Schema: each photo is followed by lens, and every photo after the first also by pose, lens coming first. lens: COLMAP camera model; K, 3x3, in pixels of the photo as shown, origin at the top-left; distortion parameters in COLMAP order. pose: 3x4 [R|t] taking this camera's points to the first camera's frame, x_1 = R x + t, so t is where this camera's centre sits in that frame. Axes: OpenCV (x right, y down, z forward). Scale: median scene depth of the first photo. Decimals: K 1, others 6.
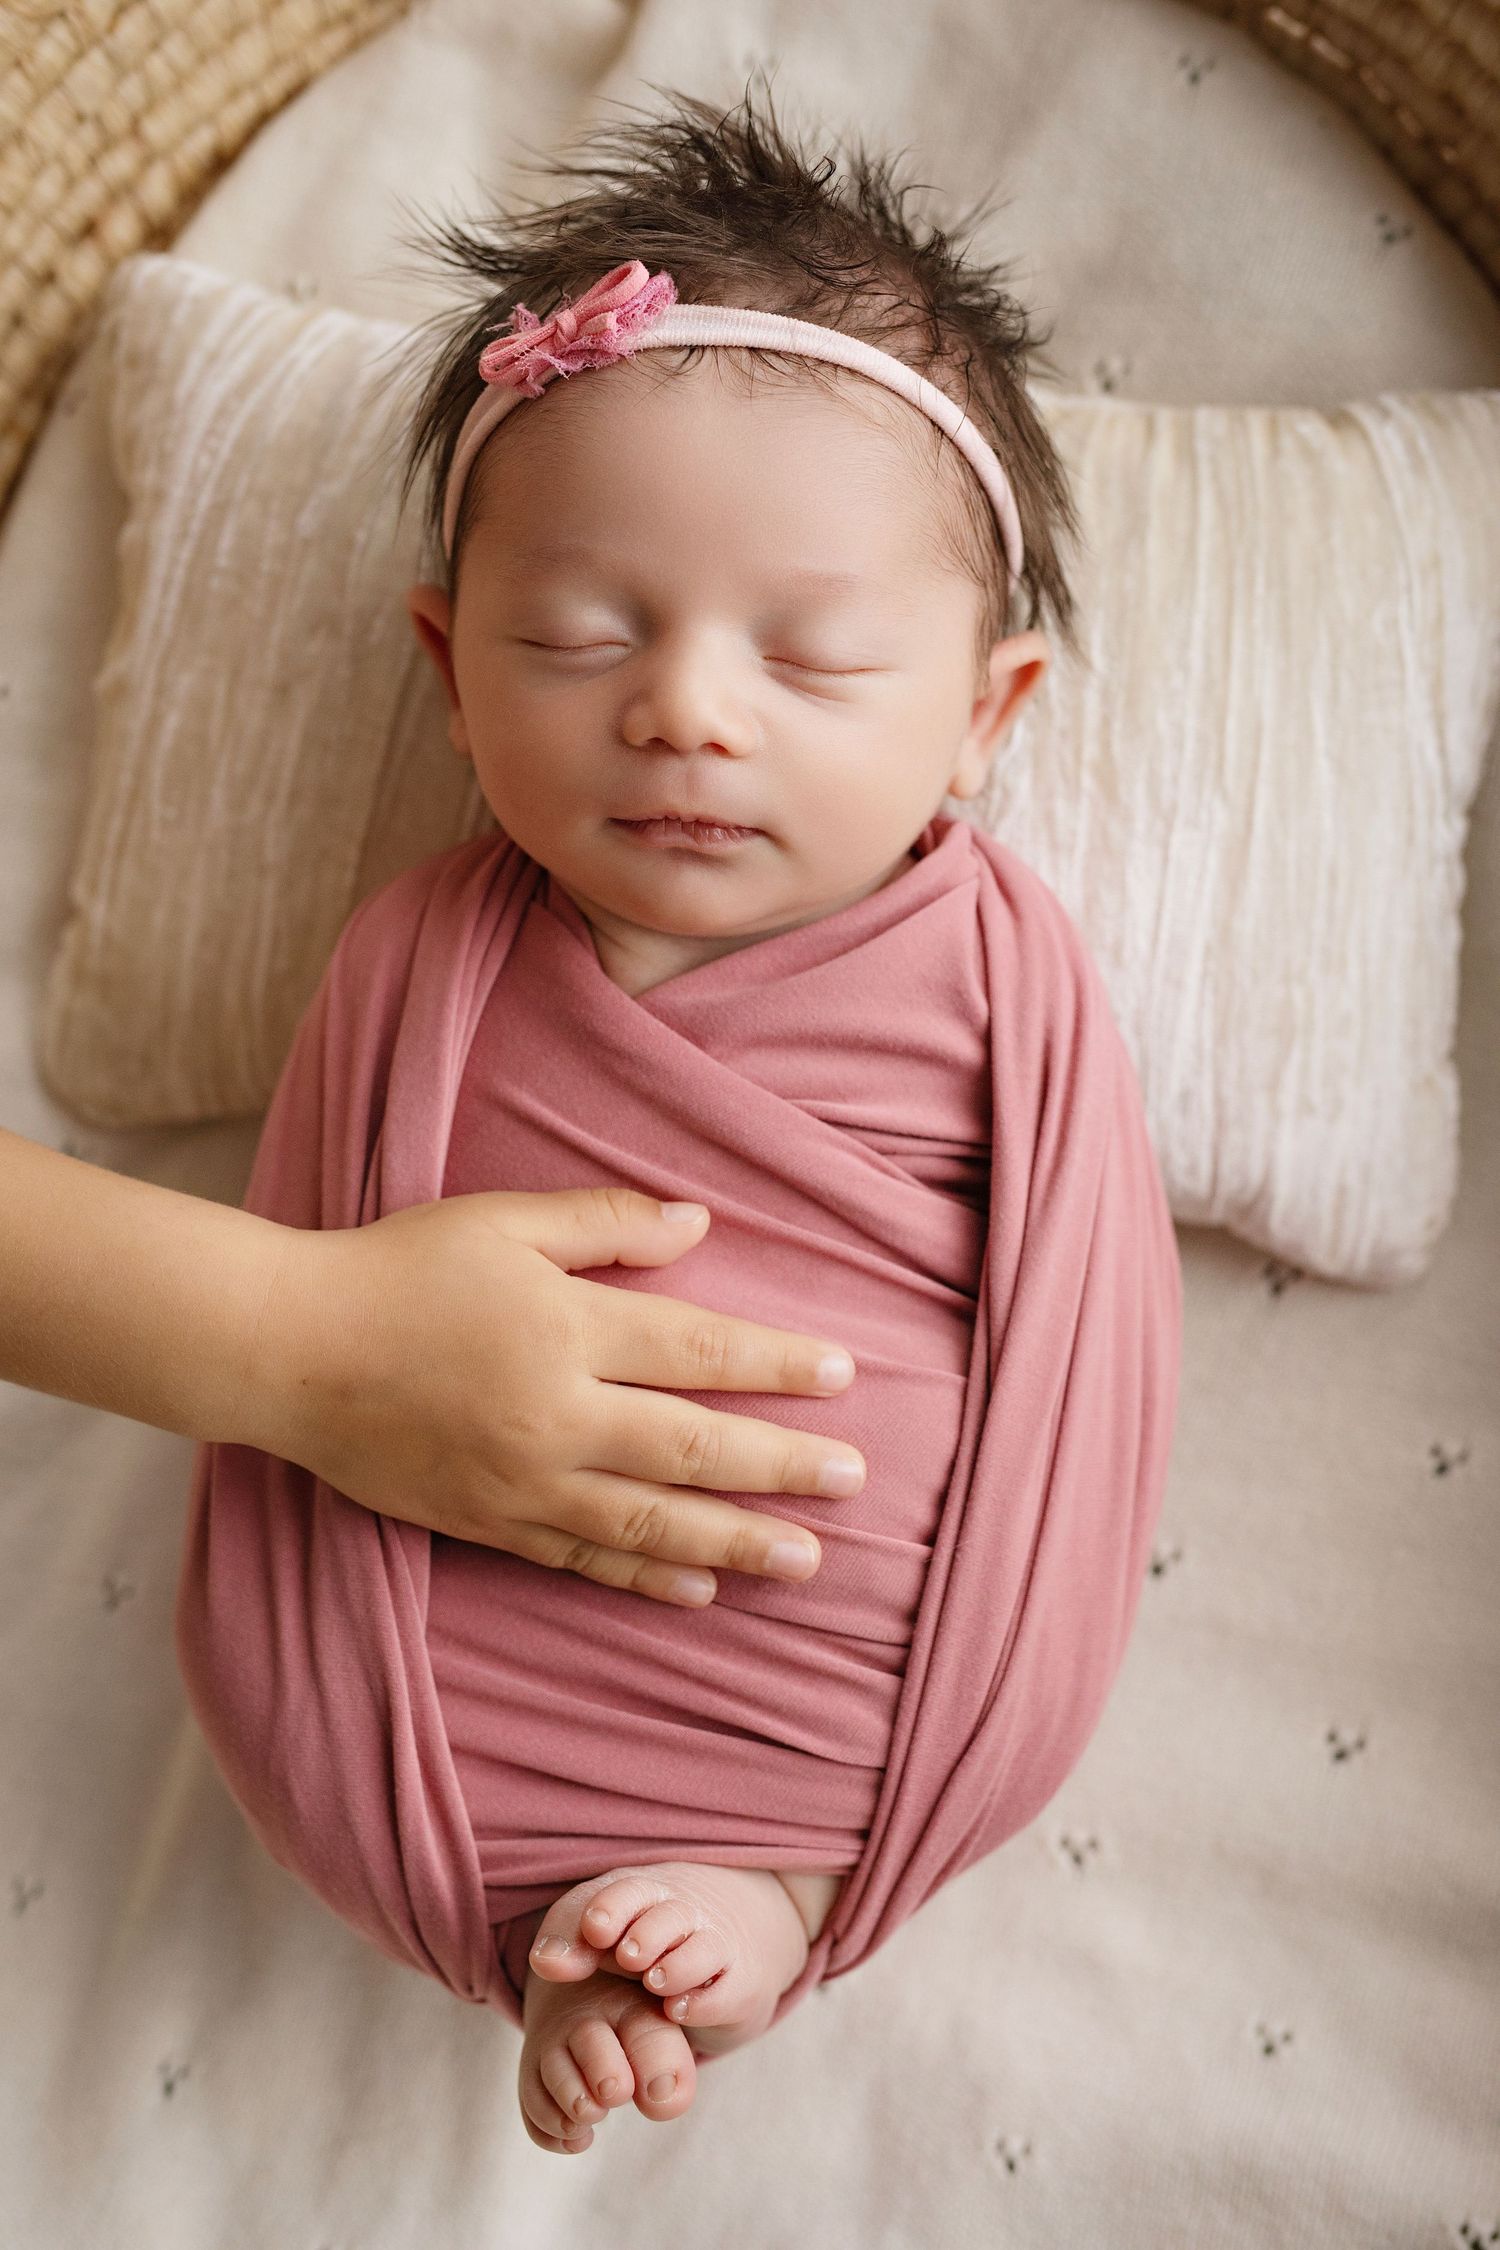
lens RADIAL K [[3415.0, 0, 743.9], [0, 3415.0, 1111.1], [0, 0, 1]] dist [0.170356, 0.028925]
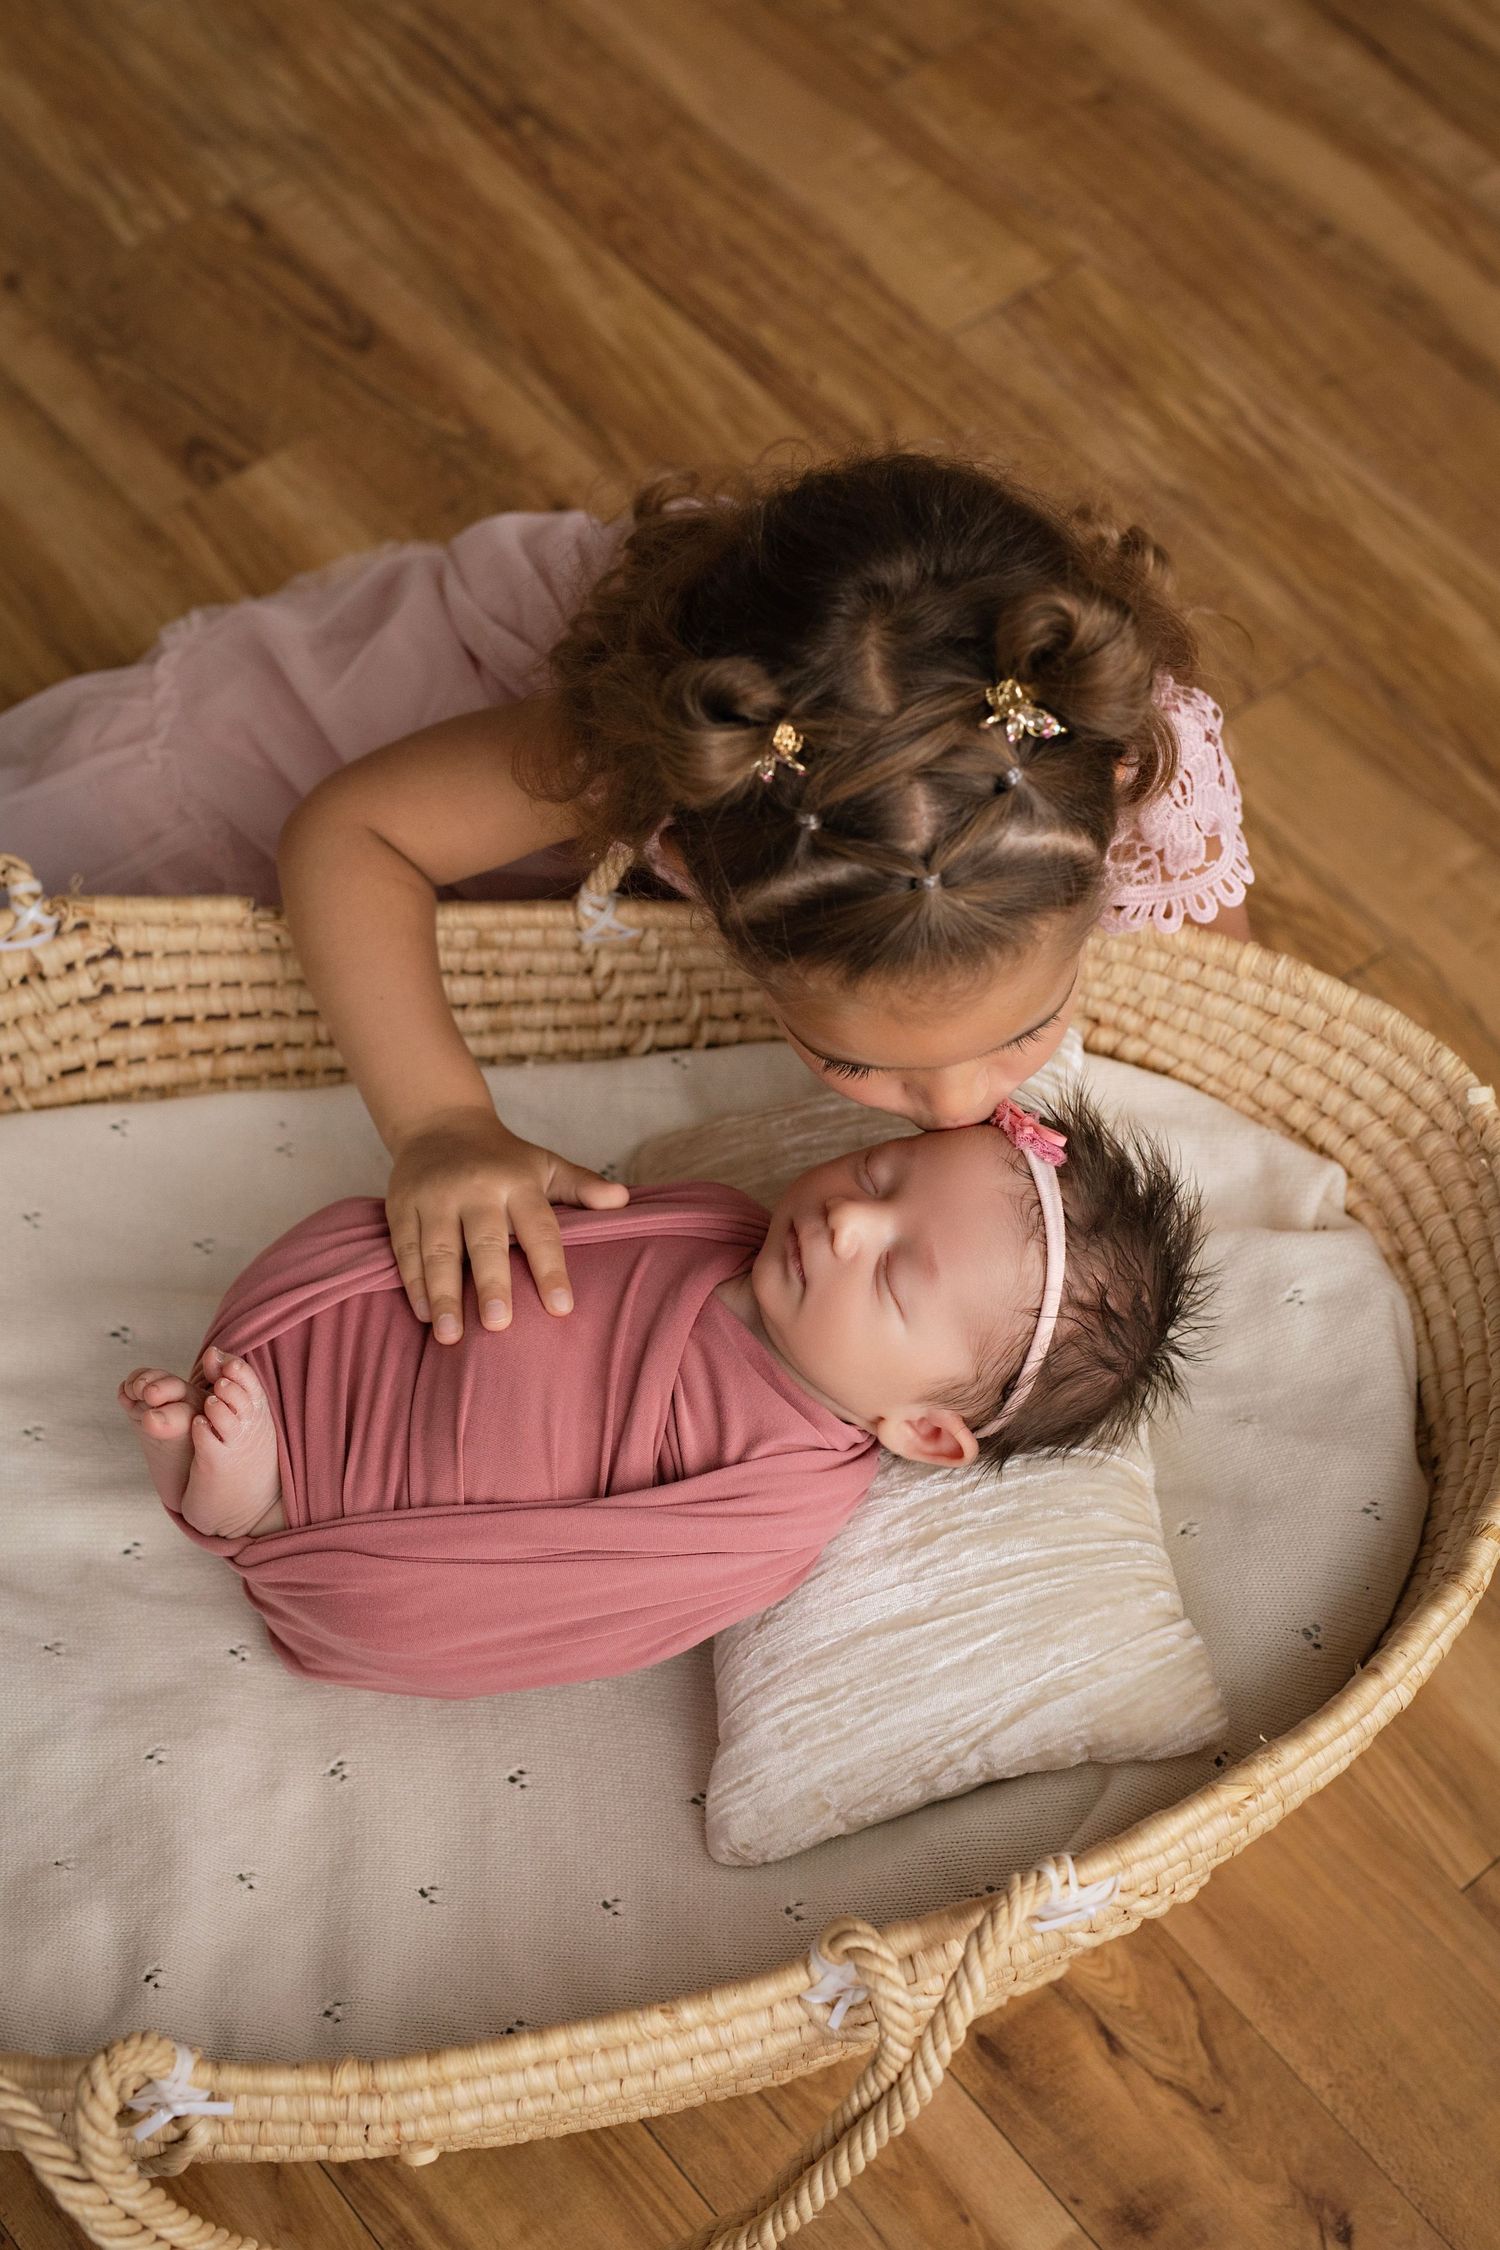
lens RADIAL K [[3415.0, 0, 743.9], [0, 3415.0, 1111.1], [0, 0, 1]] dist [0.170356, 0.028925]
pose [[0.255360, 0.839553, -0.479522, 0.782954], [-0.958332, 0.285462, -0.010551, -0.054771], [0.128027, 0.462236, 0.877466, -0.672288]]
